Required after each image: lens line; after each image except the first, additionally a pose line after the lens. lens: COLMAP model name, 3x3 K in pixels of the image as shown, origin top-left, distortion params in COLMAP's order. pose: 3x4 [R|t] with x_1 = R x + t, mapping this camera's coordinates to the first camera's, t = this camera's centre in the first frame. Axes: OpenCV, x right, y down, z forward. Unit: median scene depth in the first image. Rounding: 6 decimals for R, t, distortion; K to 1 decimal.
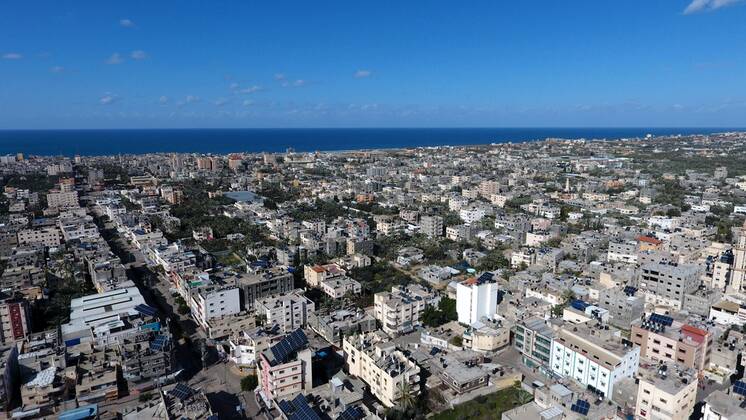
lens RADIAL K [[438.4, 0, 369.1], [0, 438.4, 209.4], [0, 0, 1]] dist [0.004030, -0.002364]
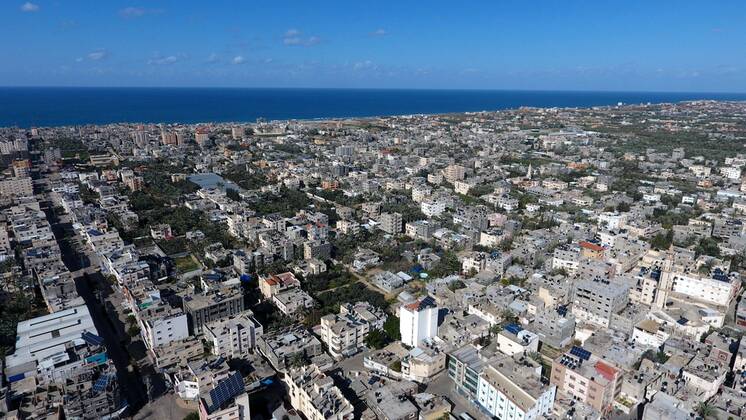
lens RADIAL K [[438.4, 0, 369.1], [0, 438.4, 209.4], [0, 0, 1]] dist [0.004030, -0.002364]
pose [[0.998724, -0.004171, 0.050325, 0.050975], [-0.000267, 0.996132, 0.087864, -0.103287], [-0.050497, -0.087766, 0.994860, -0.006837]]
